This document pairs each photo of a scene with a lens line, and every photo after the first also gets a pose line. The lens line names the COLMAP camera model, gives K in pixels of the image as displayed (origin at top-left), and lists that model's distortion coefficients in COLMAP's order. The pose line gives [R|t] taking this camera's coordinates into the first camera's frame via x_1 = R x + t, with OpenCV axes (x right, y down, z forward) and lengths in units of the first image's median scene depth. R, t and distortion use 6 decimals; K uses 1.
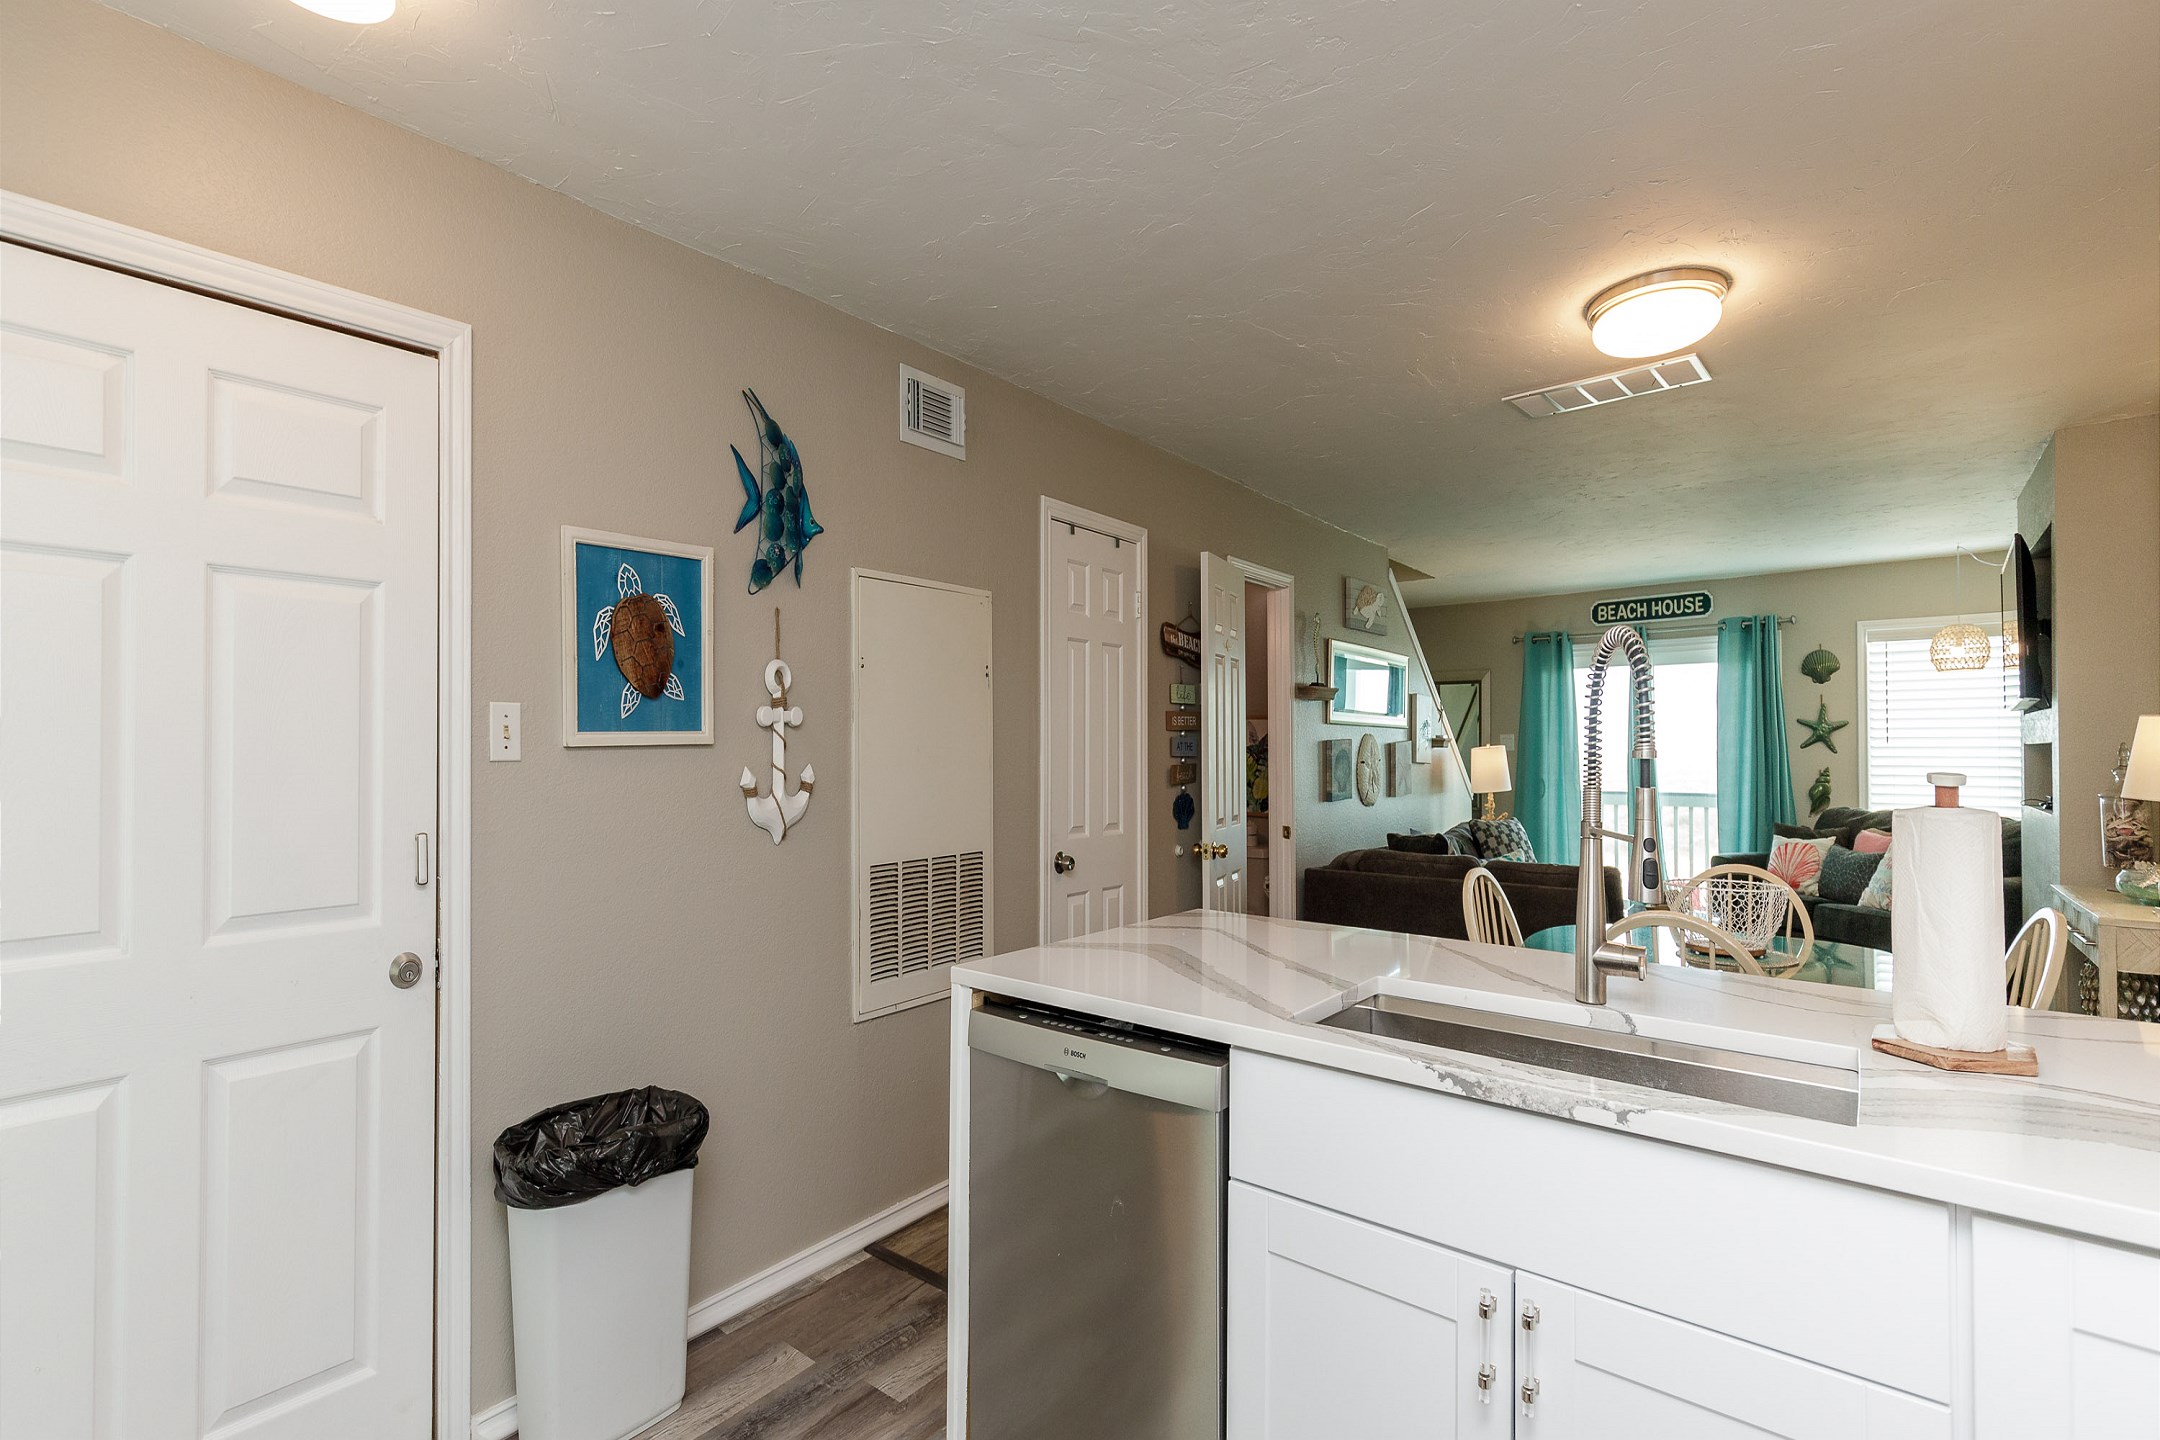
lens RADIAL K [[986.6, 0, 1071.8], [0, 986.6, 740.1], [0, 0, 1]] dist [0.006620, -0.001964]
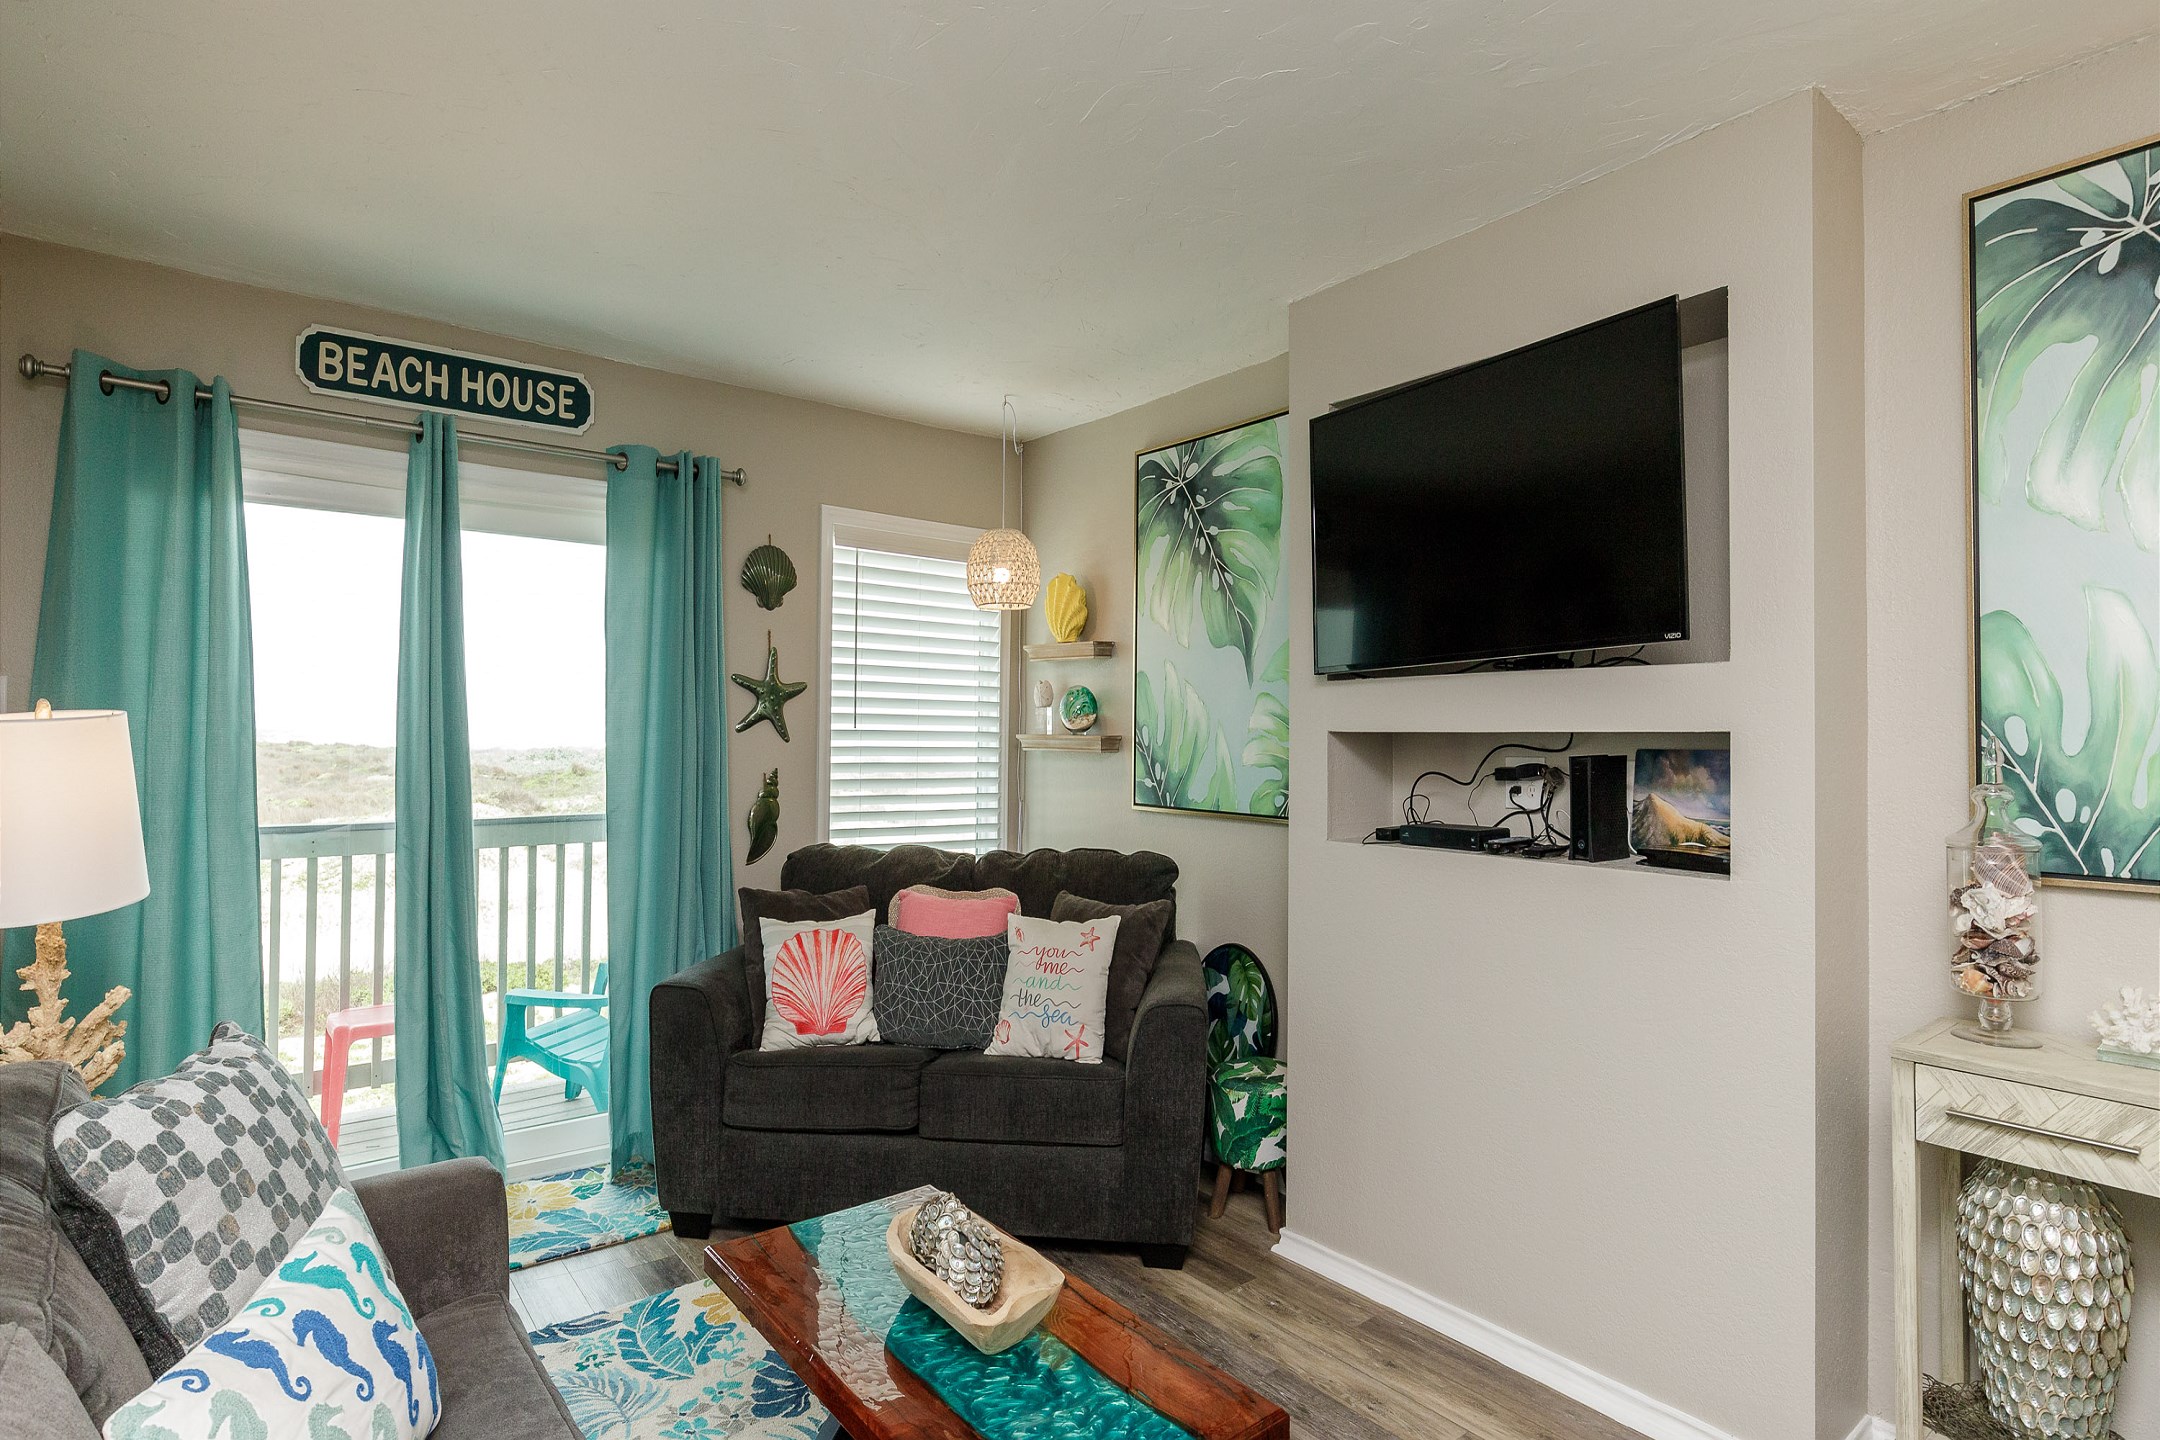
lens RADIAL K [[1074.5, 0, 1076.3], [0, 1074.5, 719.9], [0, 0, 1]] dist [-0.014729, -0.001997]
pose [[0.228069, 0.019538, 0.973449, 0.239825], [-0.022380, 0.999640, -0.014820, 0.006542], [-0.973388, -0.018406, 0.228424, 0.709959]]
